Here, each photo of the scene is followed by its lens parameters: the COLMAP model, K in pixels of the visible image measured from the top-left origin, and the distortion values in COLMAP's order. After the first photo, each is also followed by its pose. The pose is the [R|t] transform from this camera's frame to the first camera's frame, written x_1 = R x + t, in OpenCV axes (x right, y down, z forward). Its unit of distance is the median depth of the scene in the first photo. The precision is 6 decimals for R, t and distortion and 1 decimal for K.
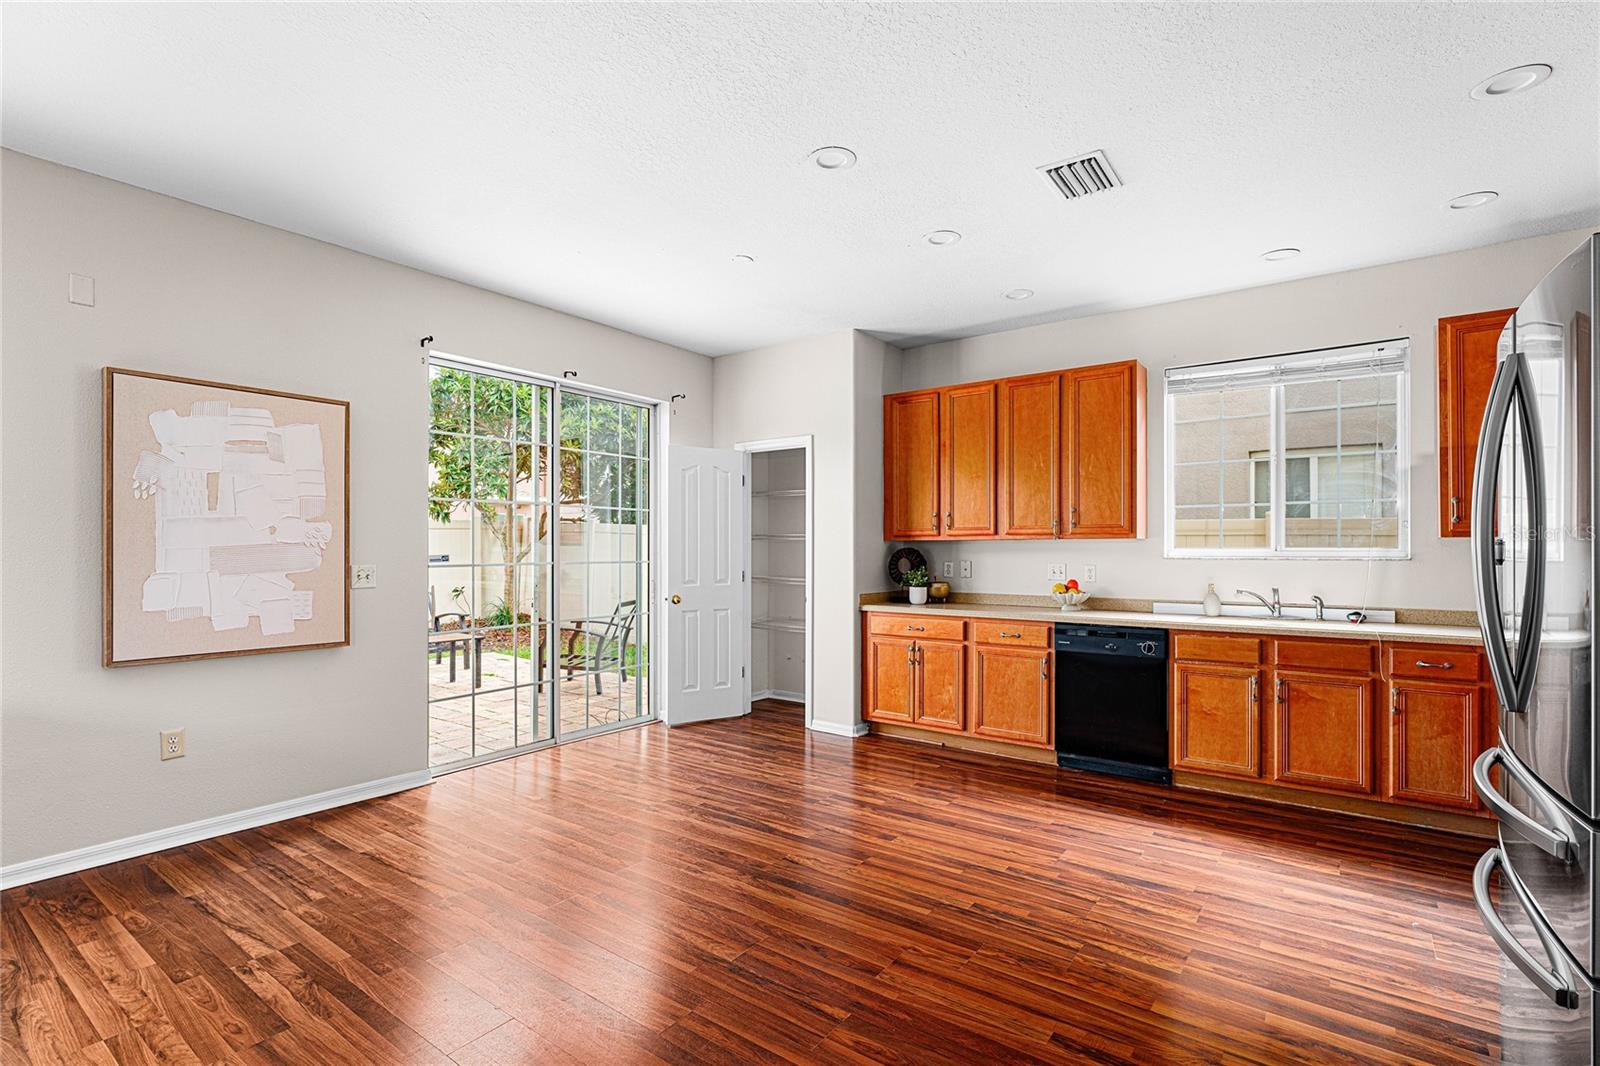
lens RADIAL K [[760.9, 0, 793.2], [0, 760.9, 548.0], [0, 0, 1]] dist [-0.001297, 0.000076]
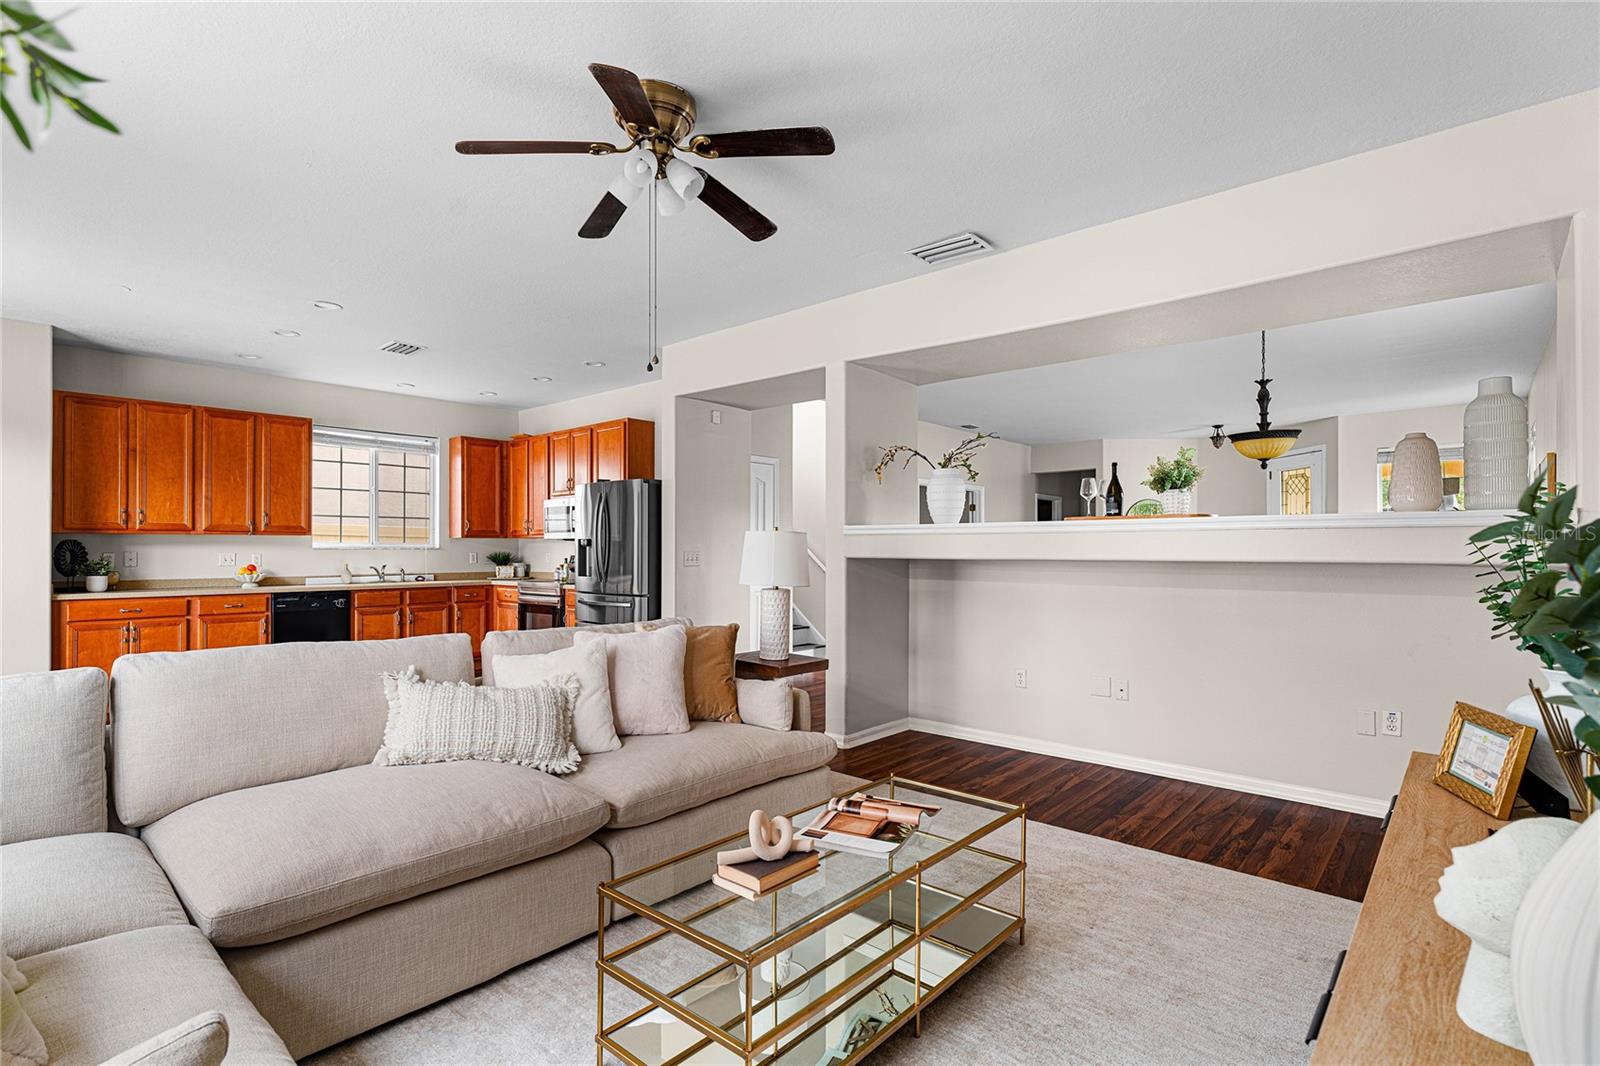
lens RADIAL K [[775.8, 0, 793.2], [0, 775.8, 539.7], [0, 0, 1]] dist [0.002324, -0.000123]
pose [[0.088514, 0.012874, 0.995992, -1.129056], [0.000368, 0.999916, -0.012958, 0.018812], [-0.996075, 0.001513, 0.088501, -0.114219]]
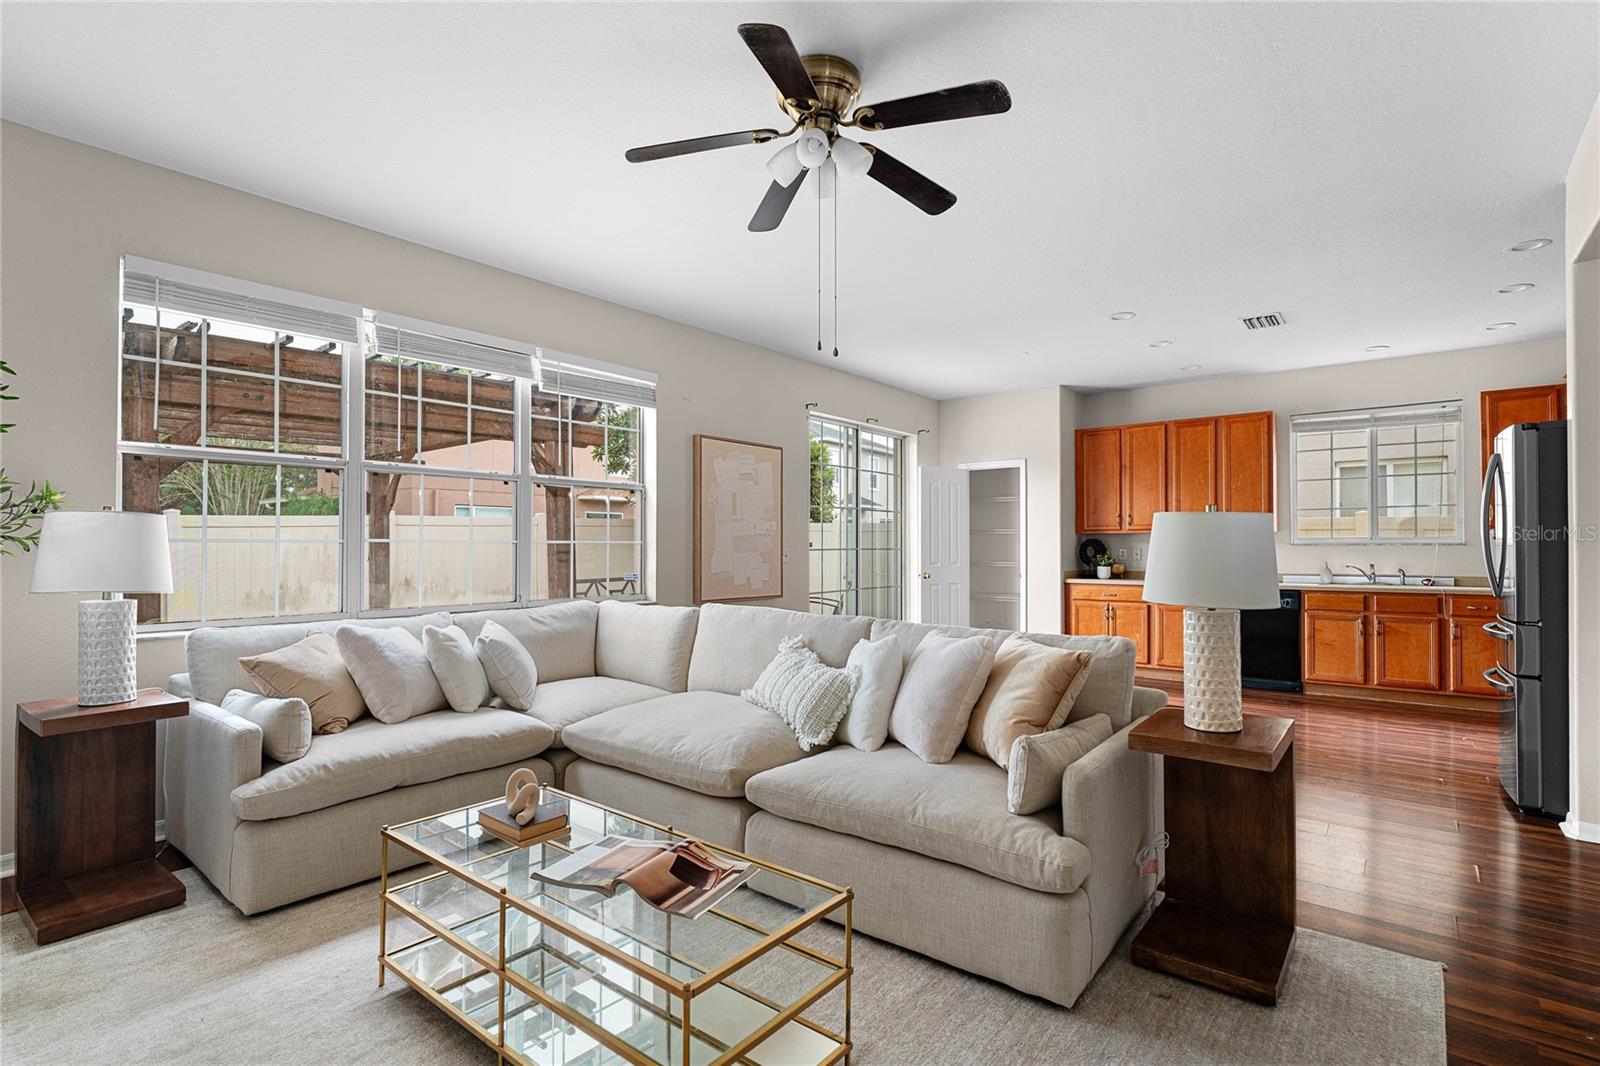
lens RADIAL K [[775.8, 0, 793.2], [0, 775.8, 539.7], [0, 0, 1]] dist [0.002324, -0.000123]
pose [[0.998953, -0.000898, -0.045741, -0.457601], [0.000497, 0.999961, -0.008777, 0.018411], [0.045747, 0.008745, 0.998915, -0.612067]]
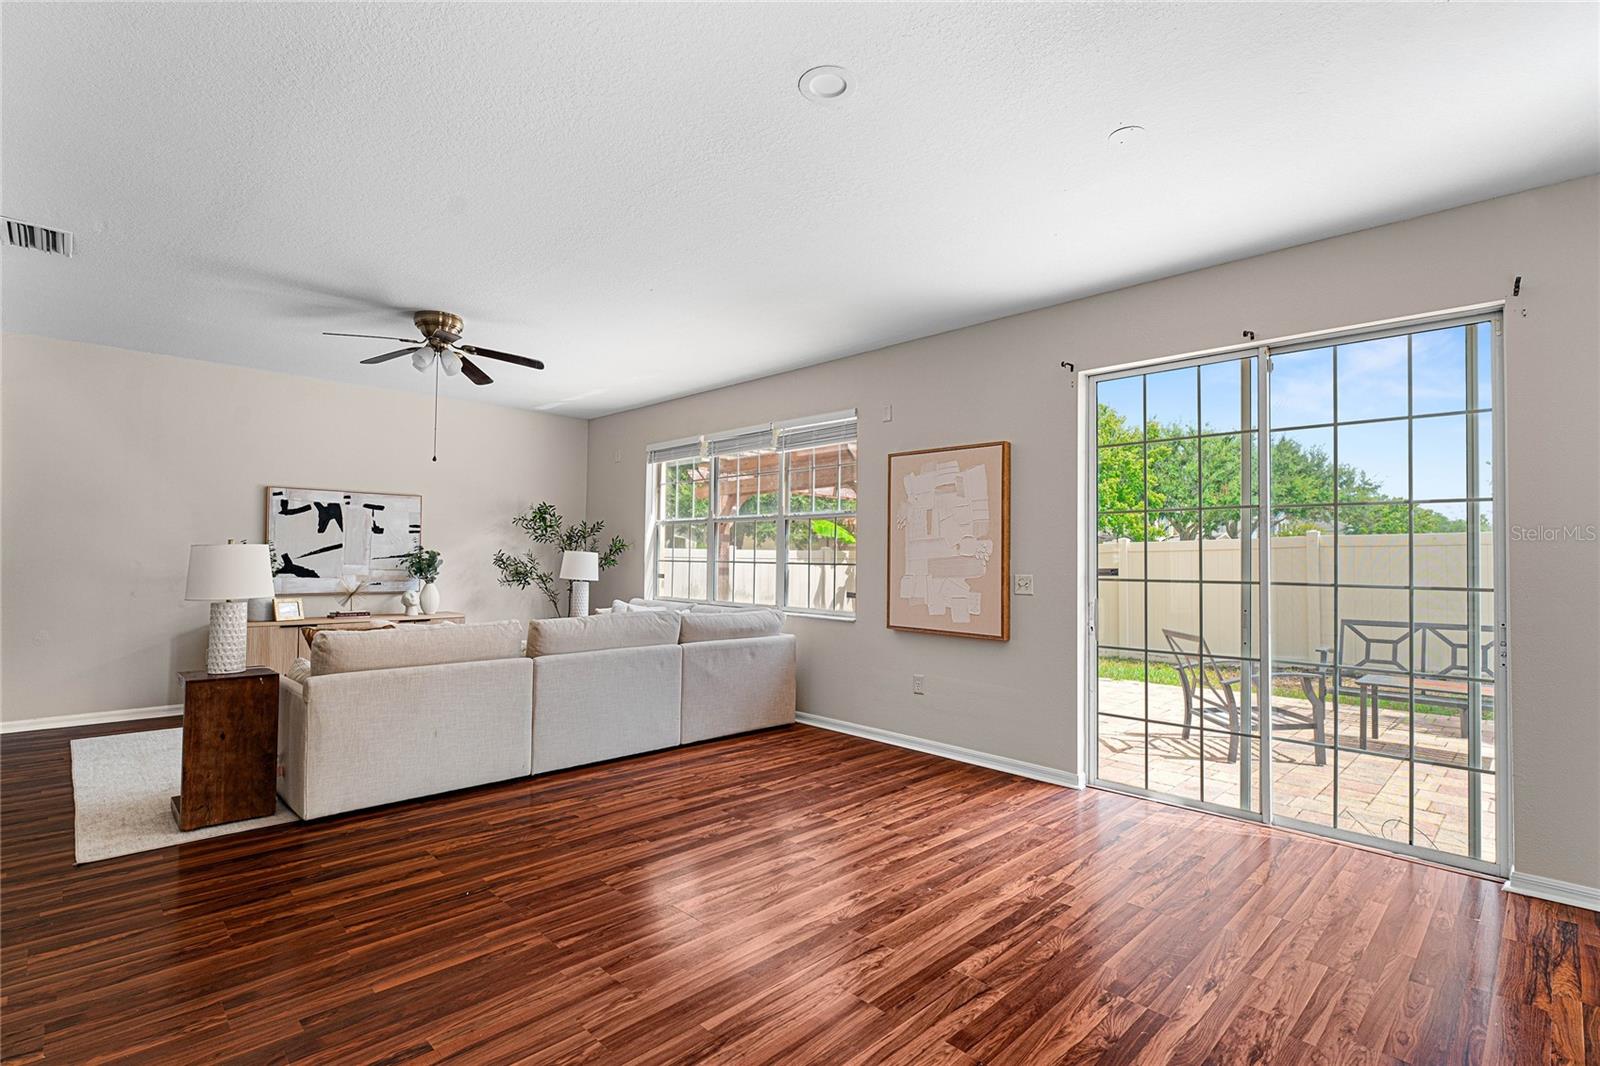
lens RADIAL K [[763.4, 0, 803.9], [0, 763.4, 532.7], [0, 0, 1]] dist [0.003343, 0.000570]
pose [[-0.154765, -0.035177, -0.987325, 0.625541], [-0.013481, 0.999348, -0.033492, 0.001012], [0.987859, 0.008126, -0.155139, 0.801655]]
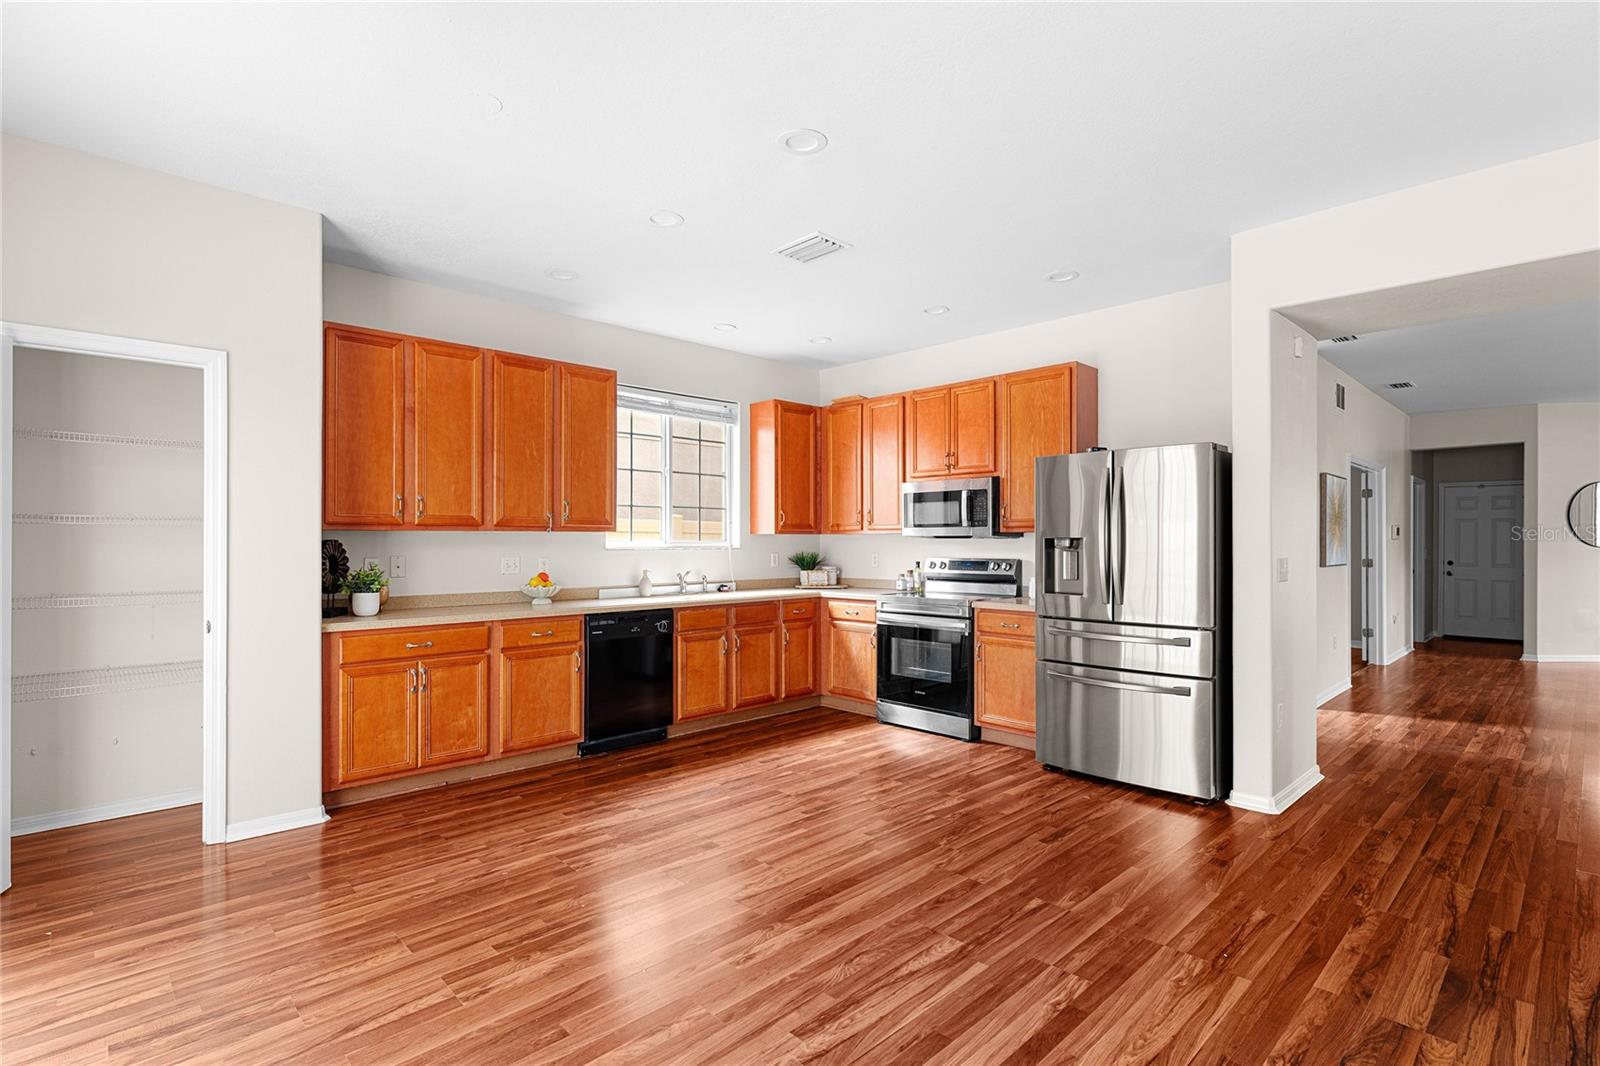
lens RADIAL K [[746.8, 0, 809.5], [0, 746.8, 537.5], [0, 0, 1]] dist [-0.004113, -0.000233]
pose [[0.166058, 0.006922, 0.986092, -0.639260], [0.001891, 0.999971, -0.007338, 0.004889], [-0.986114, 0.003083, 0.166040, 0.601479]]
